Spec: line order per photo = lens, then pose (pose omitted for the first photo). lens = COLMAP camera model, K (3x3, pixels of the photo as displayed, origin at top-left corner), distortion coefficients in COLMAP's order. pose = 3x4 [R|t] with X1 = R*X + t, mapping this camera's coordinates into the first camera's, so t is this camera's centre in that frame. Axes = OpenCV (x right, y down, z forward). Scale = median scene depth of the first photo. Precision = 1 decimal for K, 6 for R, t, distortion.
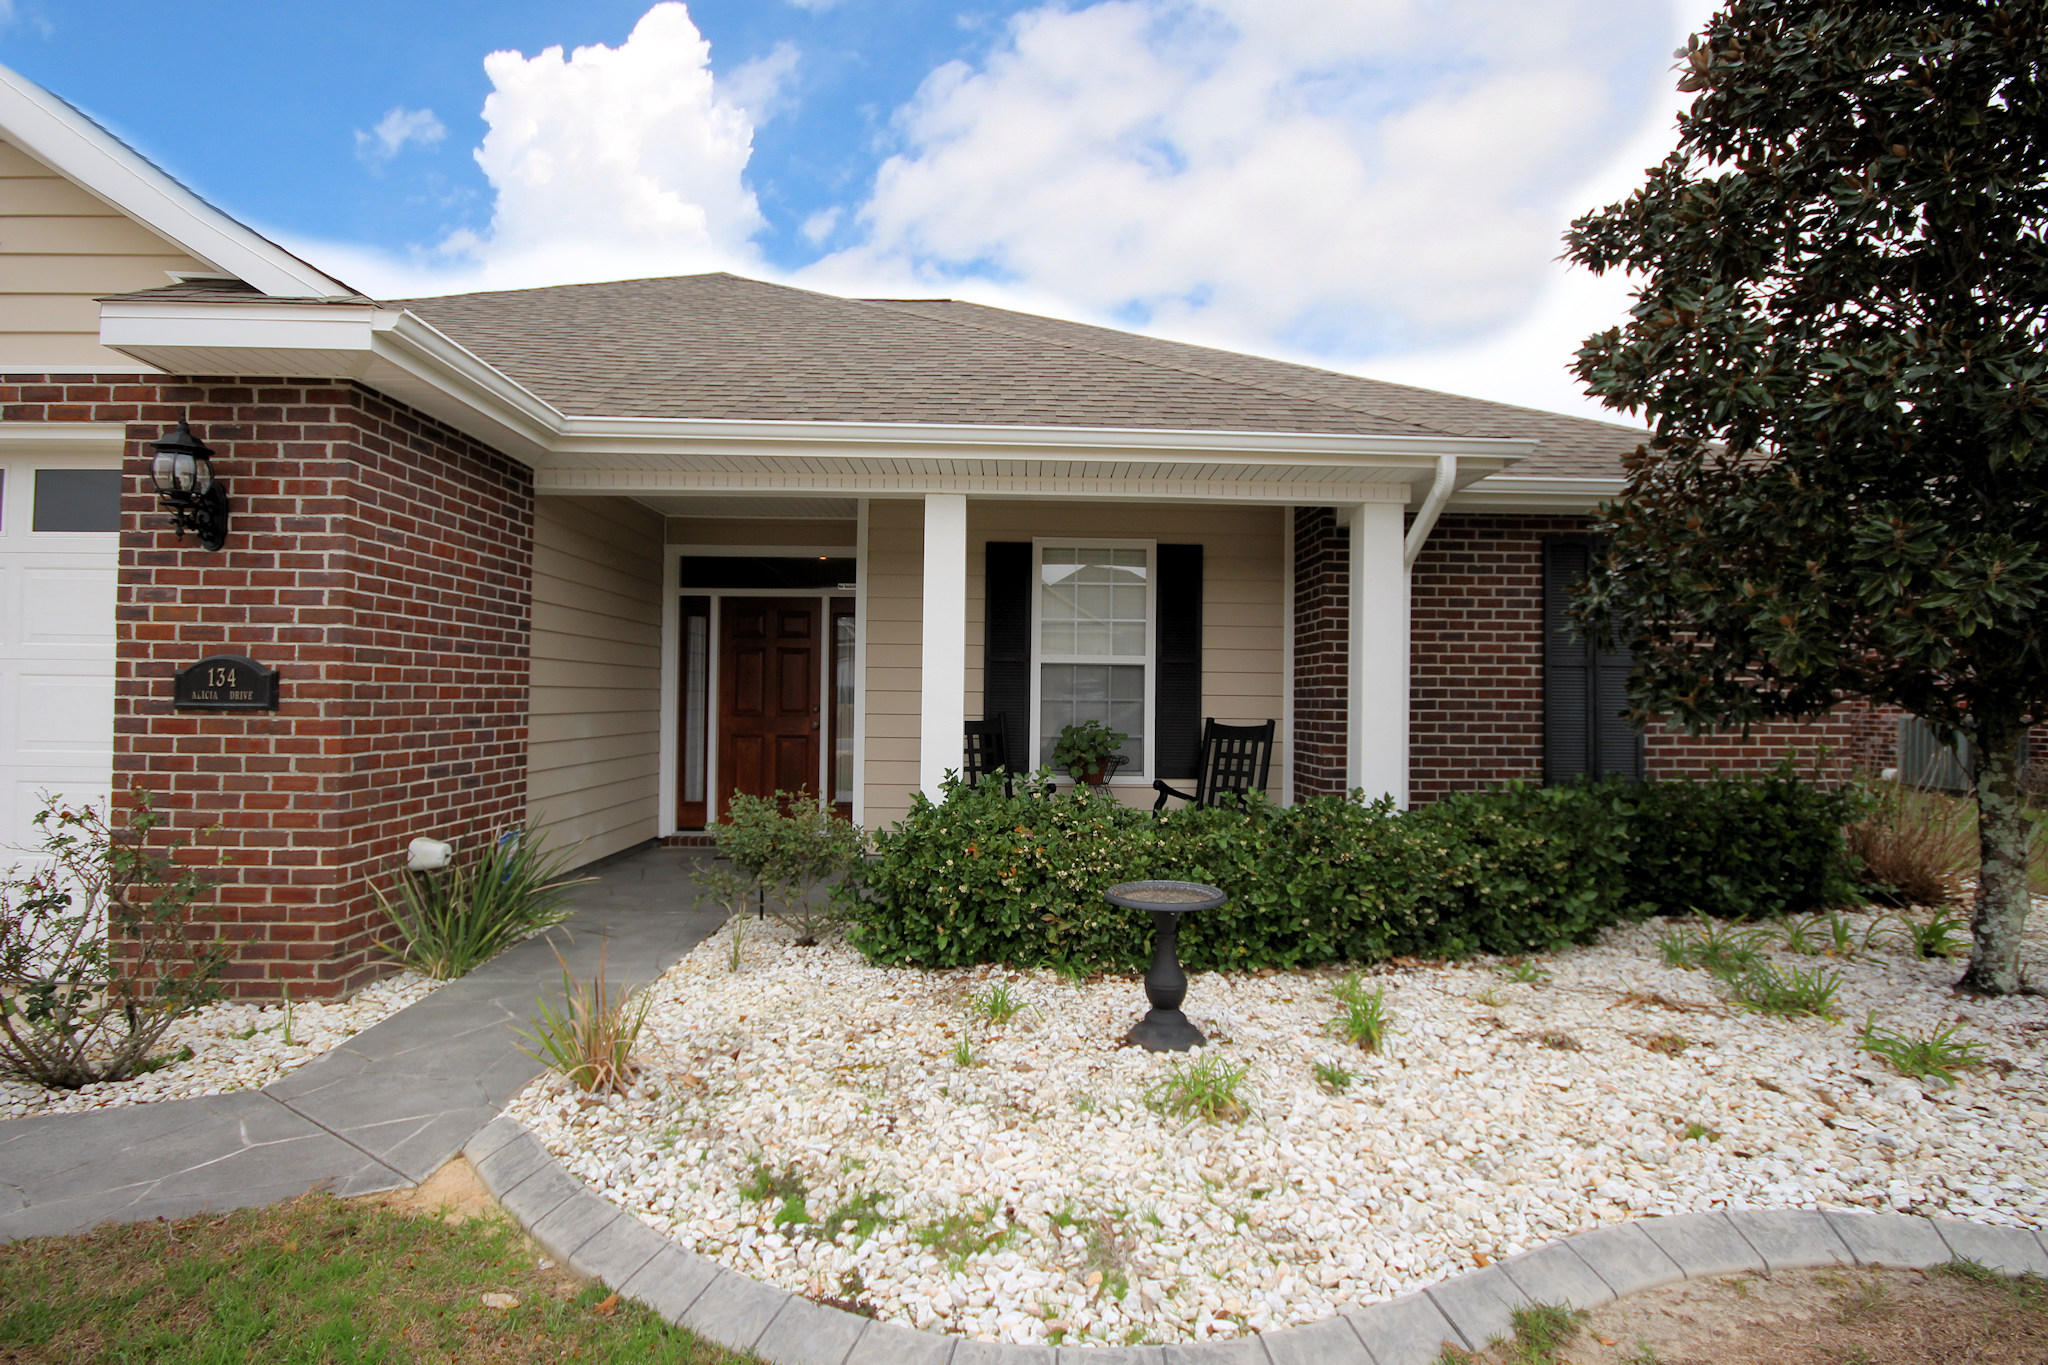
lens RADIAL K [[946.5, 0, 1030.1], [0, 946.5, 678.0], [0, 0, 1]] dist [0.012032, -0.011463]
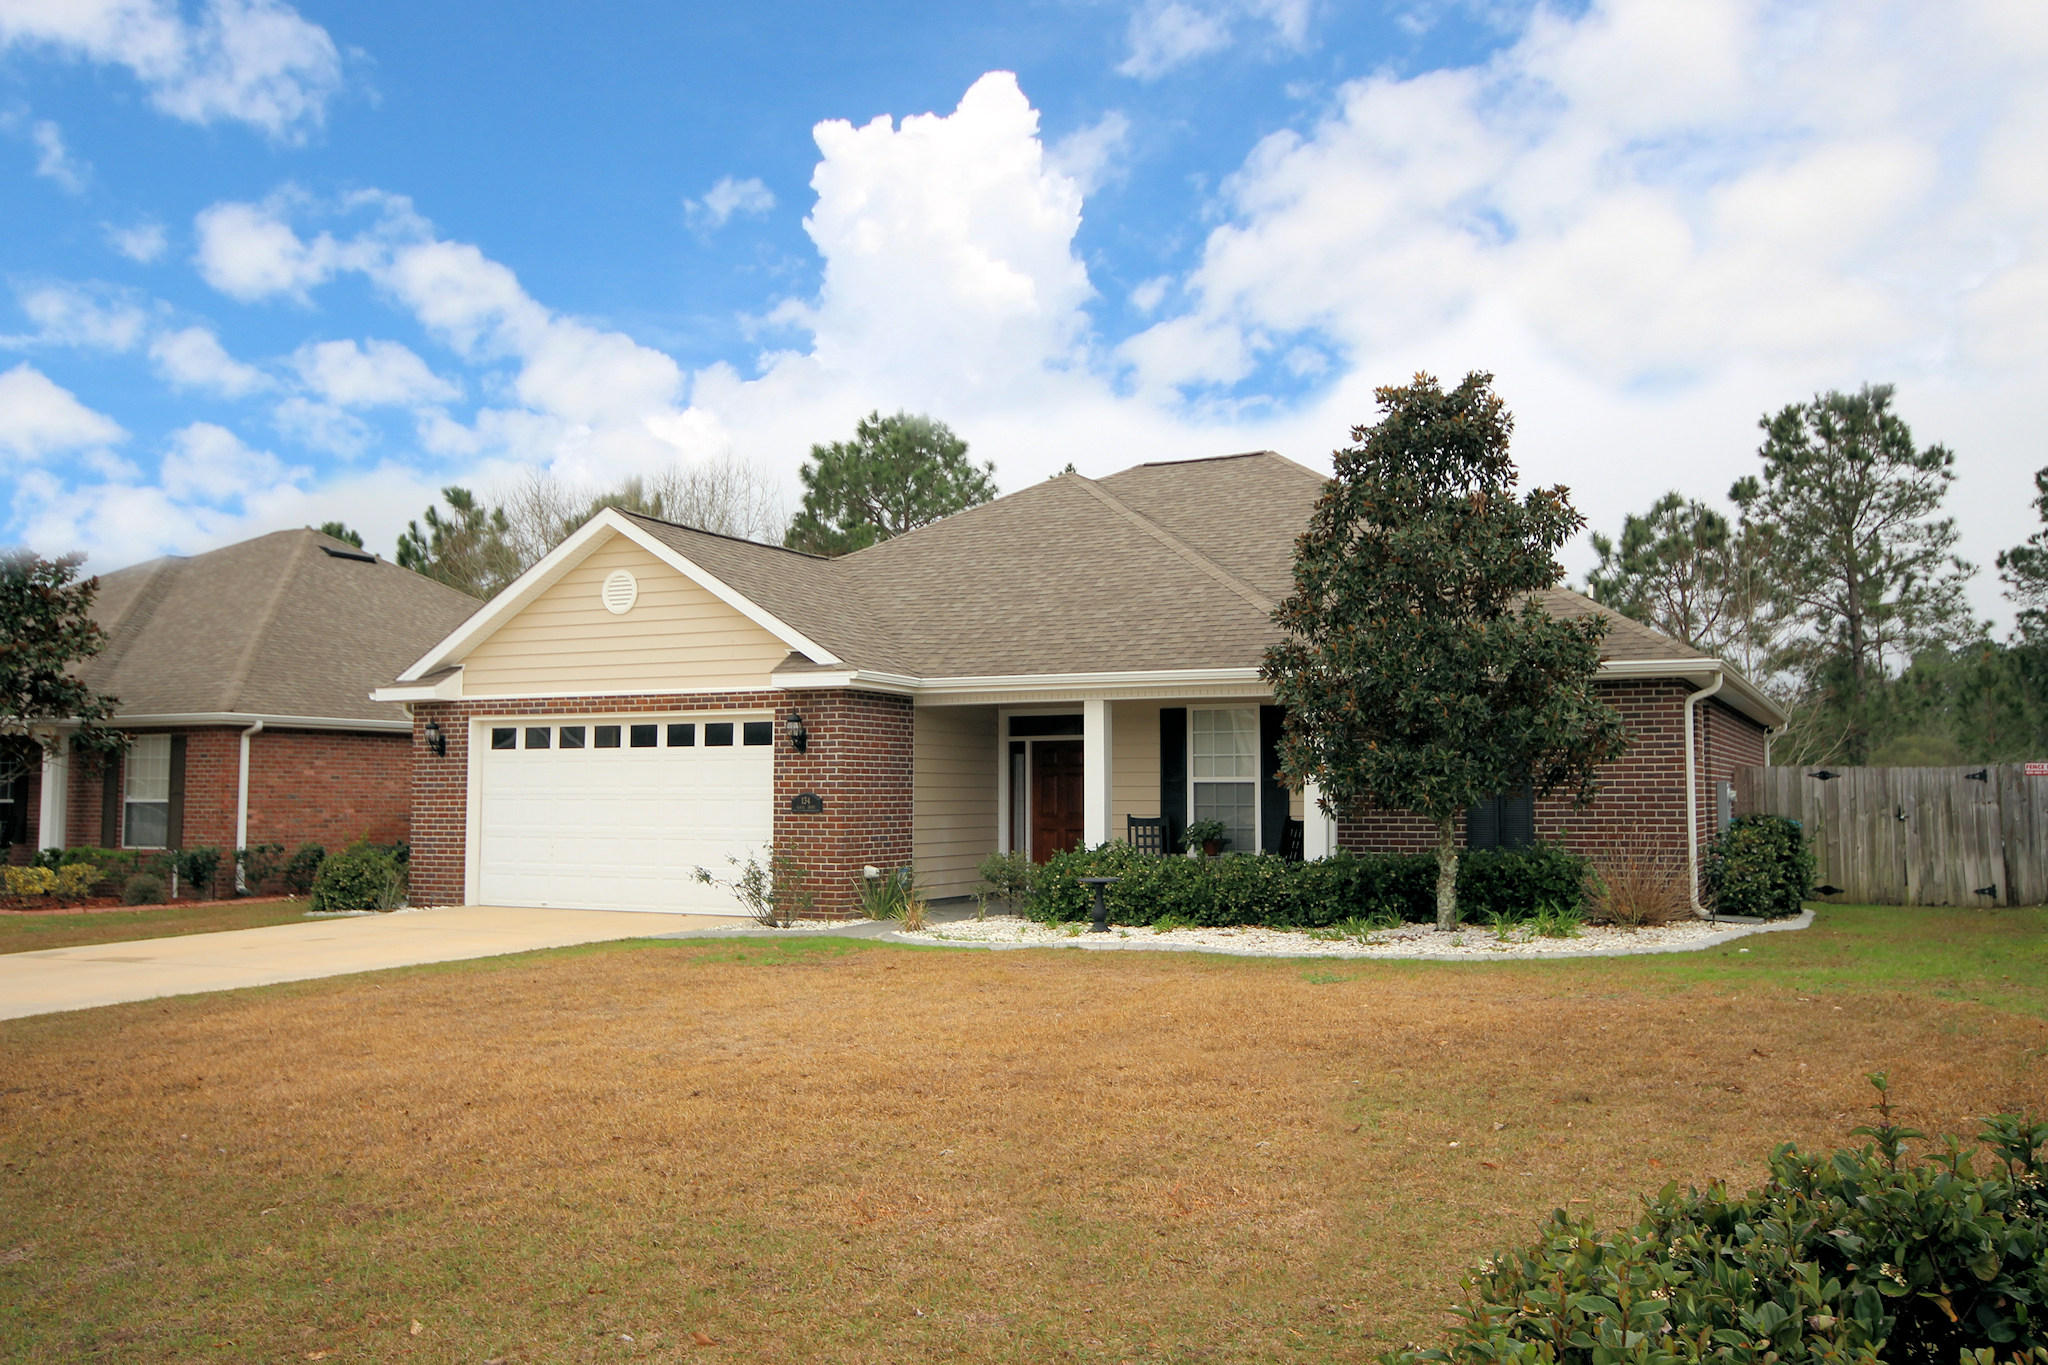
lens RADIAL K [[1697.7, 0, 1024.0], [0, 1697.7, 682.5], [0, 0, 1]] dist [0.003347, 0.001037]
pose [[0.877552, -0.043091, -0.477541, 1.775720], [0.020289, 0.998399, -0.052806, -0.060336], [0.479052, 0.036651, 0.877021, -2.597990]]
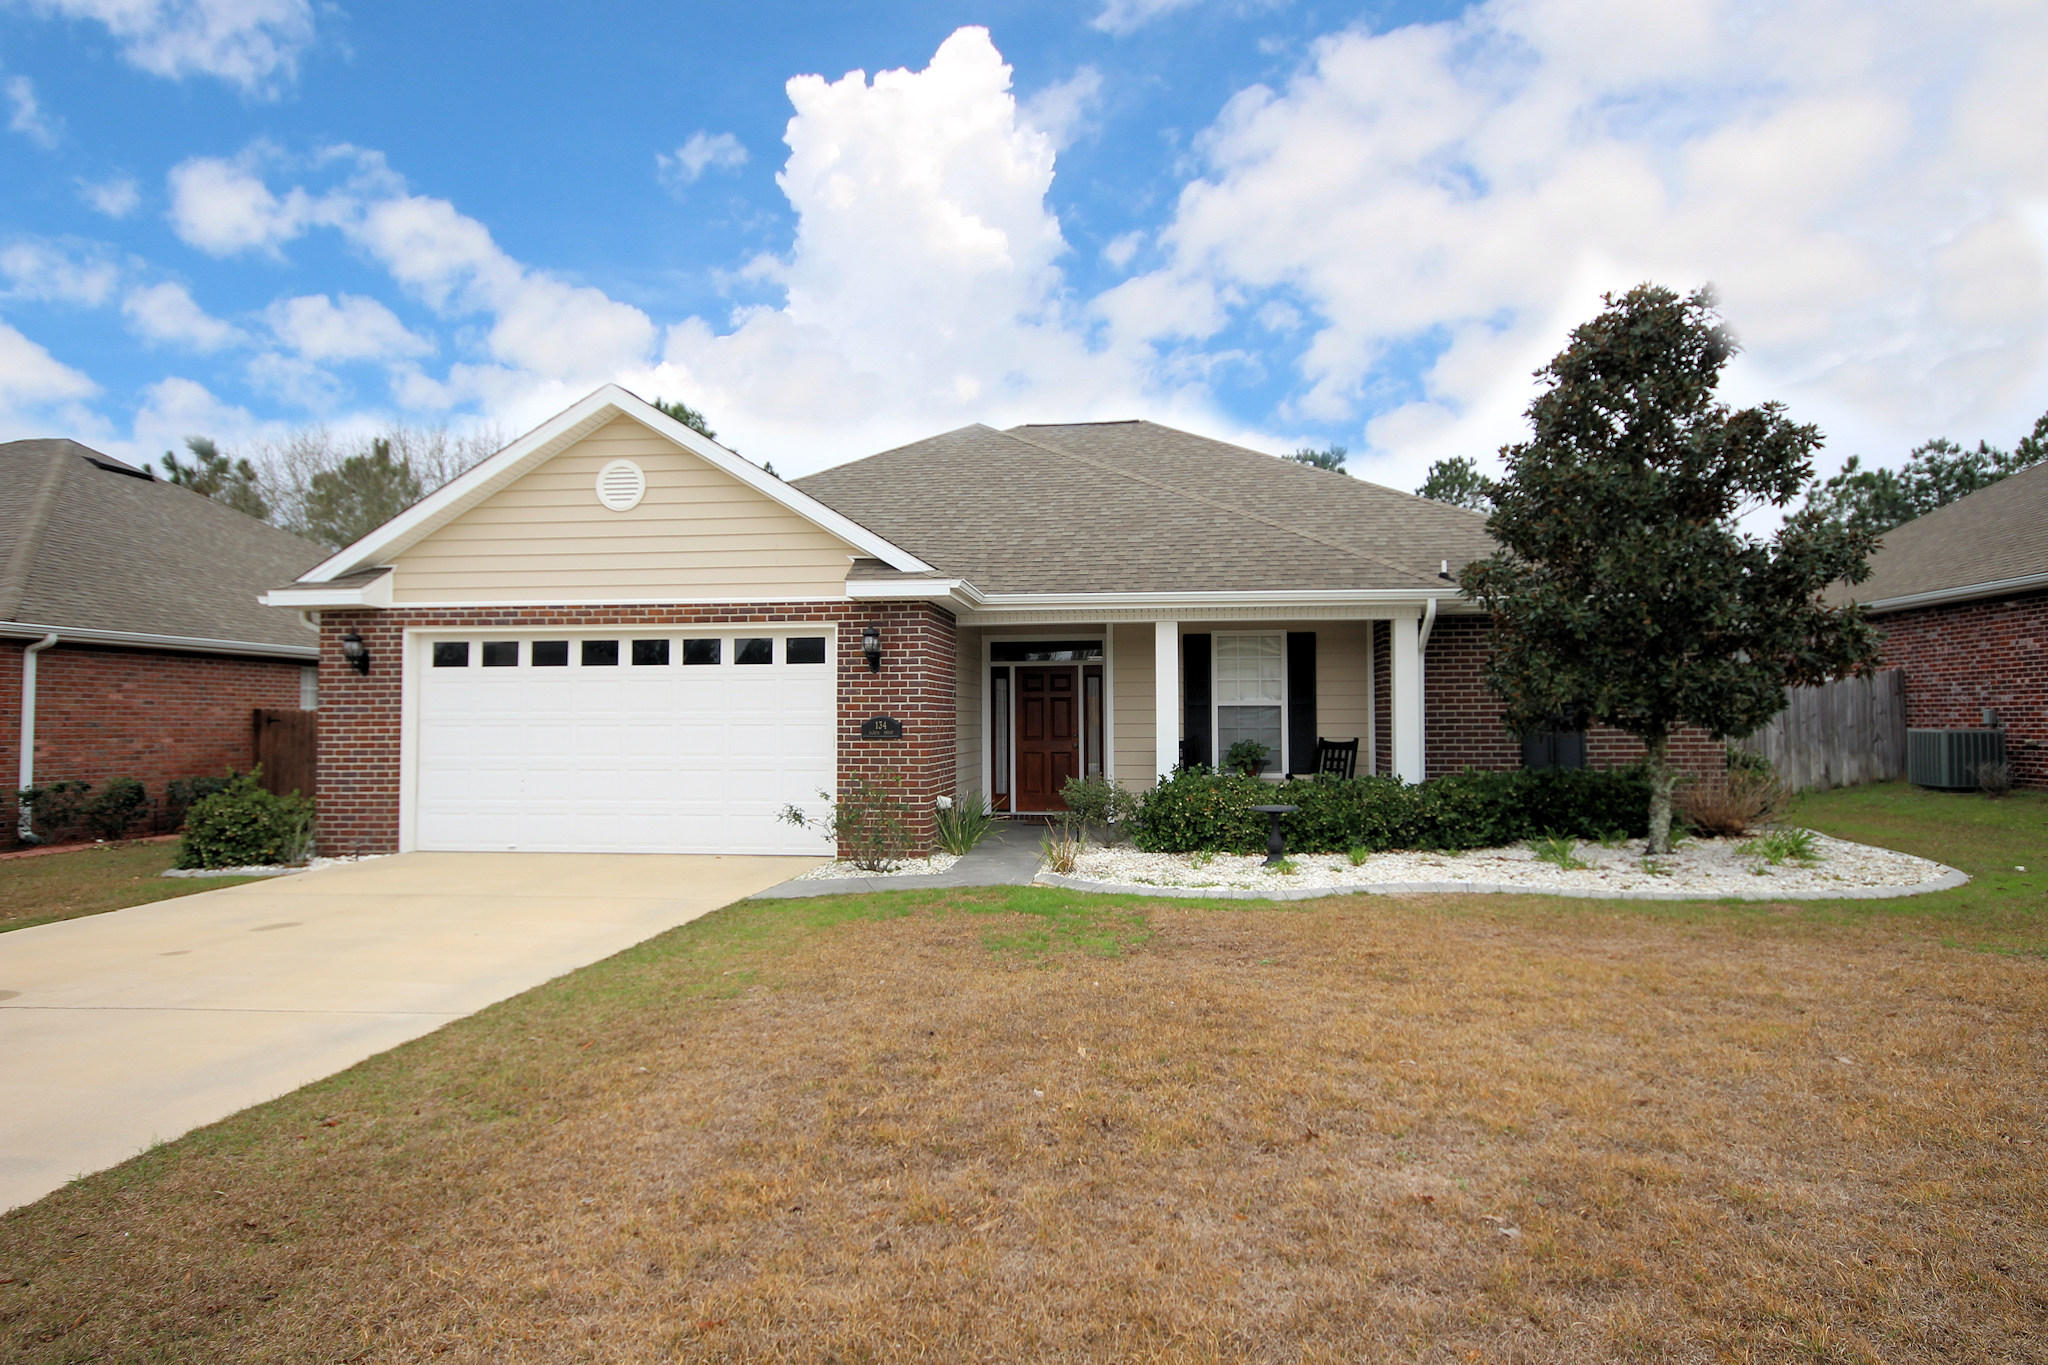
lens RADIAL K [[1125.3, 0, 1034.1], [0, 1125.3, 681.3], [0, 0, 1]] dist [0.006226, 0.002712]
pose [[0.989934, -0.020227, -0.140074, -0.046729], [0.018365, 0.999725, -0.014571, -0.055711], [0.140330, 0.011852, 0.990034, -1.568601]]
